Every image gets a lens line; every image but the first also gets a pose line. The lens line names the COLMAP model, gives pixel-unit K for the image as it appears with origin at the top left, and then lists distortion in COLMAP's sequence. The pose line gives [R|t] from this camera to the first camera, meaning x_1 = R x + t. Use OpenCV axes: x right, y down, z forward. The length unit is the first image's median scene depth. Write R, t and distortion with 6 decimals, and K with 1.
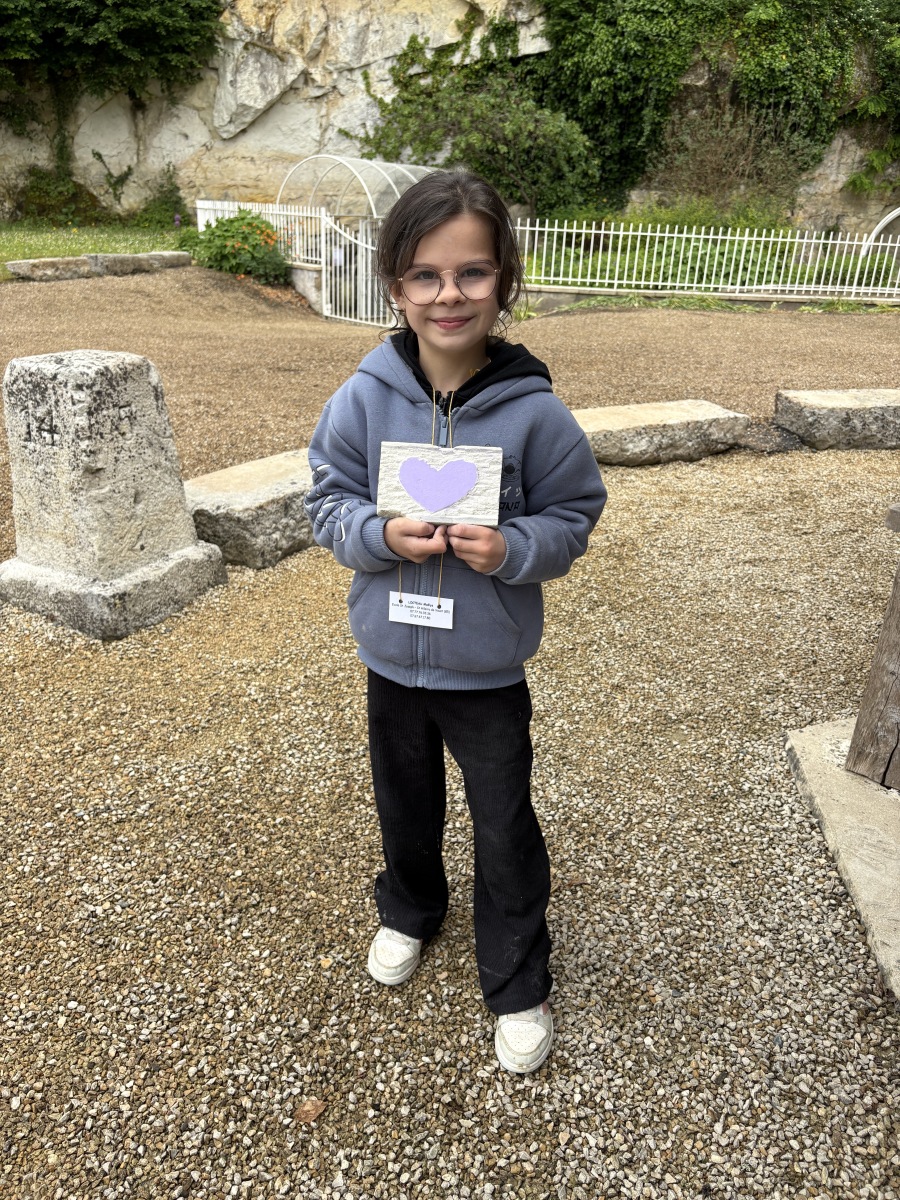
lens RADIAL K [[896.0, 0, 451.5], [0, 896.0, 611.7], [0, 0, 1]] dist [0.046587, -0.055724]
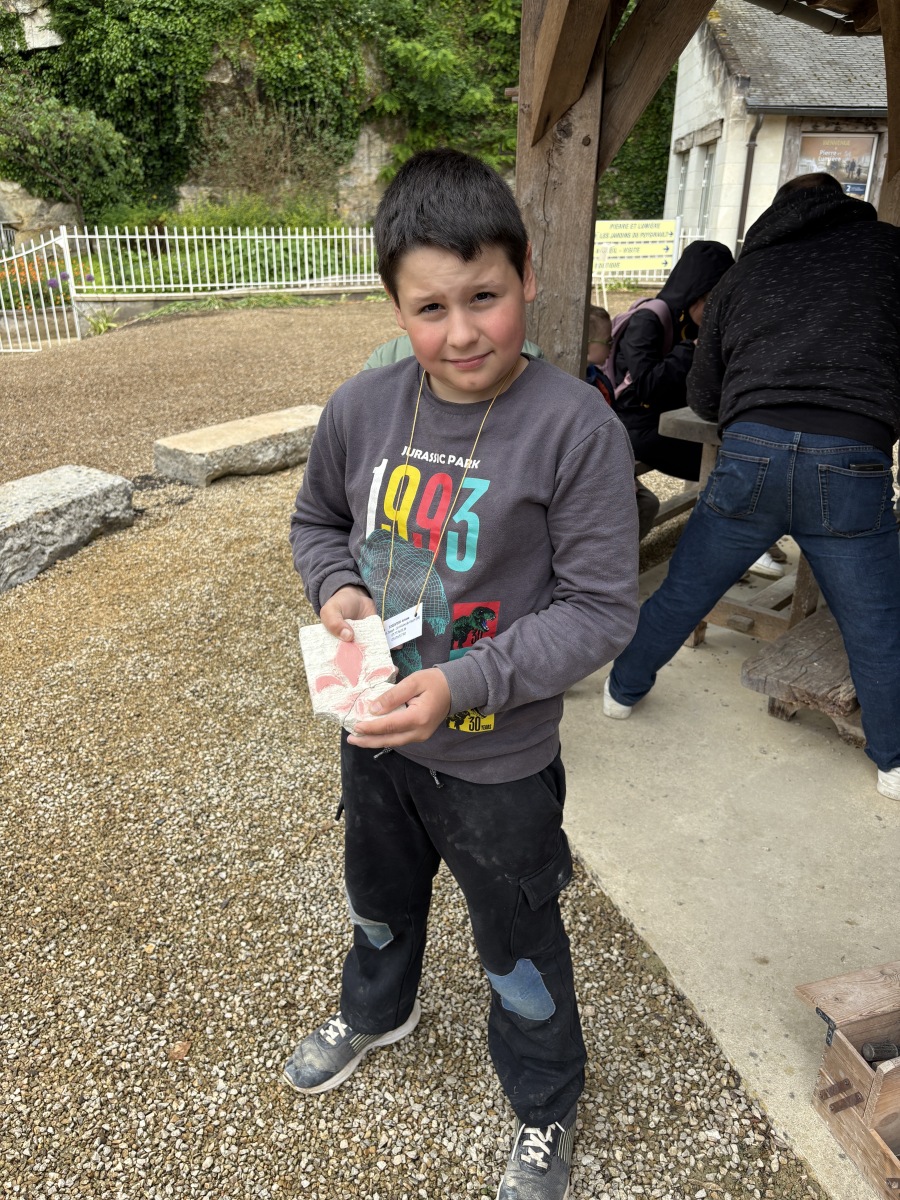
lens RADIAL K [[896.0, 0, 438.5], [0, 896.0, 616.0], [0, 0, 1]] dist [0.046587, -0.055724]
pose [[0.905566, -0.209678, 0.368763, -0.080132], [0.203717, 0.977455, 0.055513, -0.017652], [-0.372089, 0.024852, 0.927864, -0.151868]]
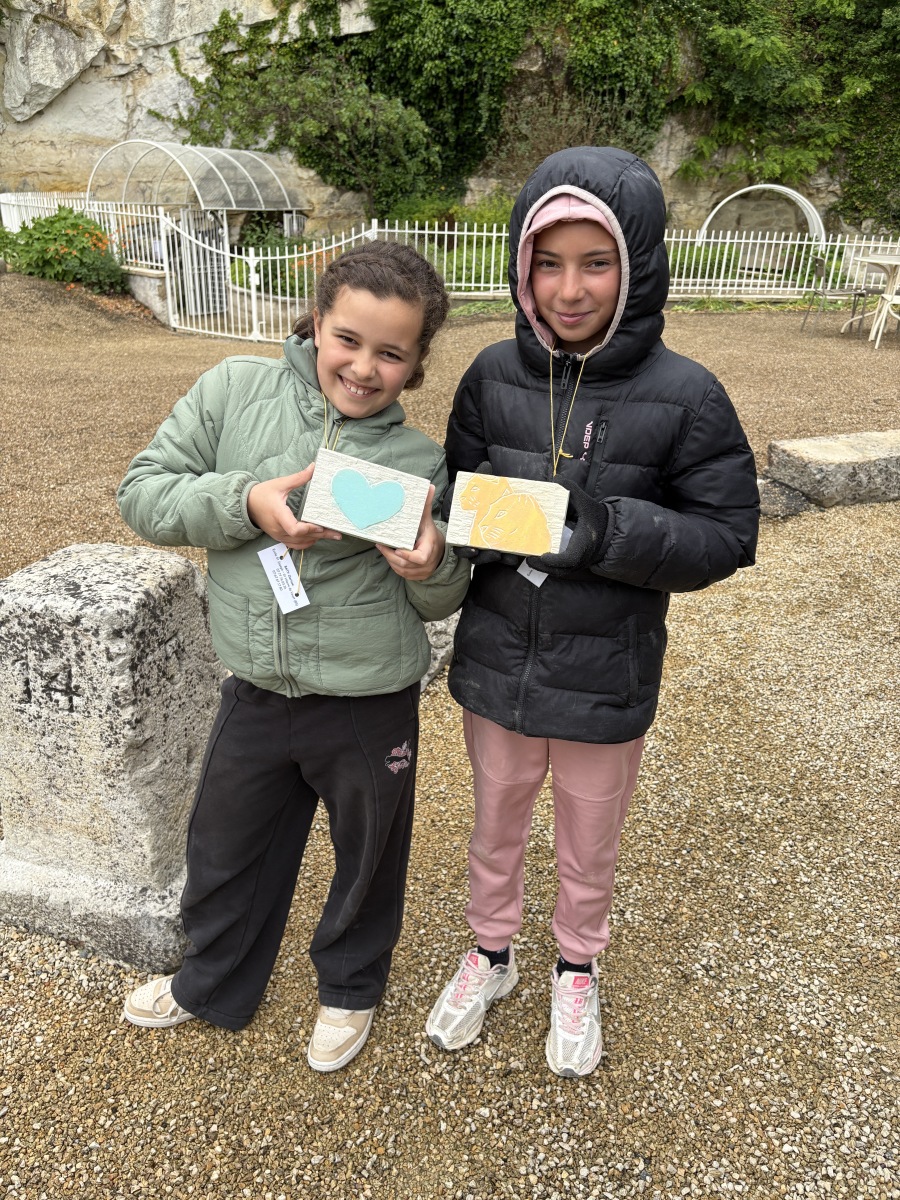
lens RADIAL K [[896.0, 0, 445.5], [0, 896.0, 620.3], [0, 0, 1]] dist [0.046587, -0.055724]
pose [[0.982049, -0.088244, 0.166712, -0.262919], [0.083299, 0.995858, 0.036435, -0.243130], [-0.169237, -0.021894, 0.985332, 0.280737]]
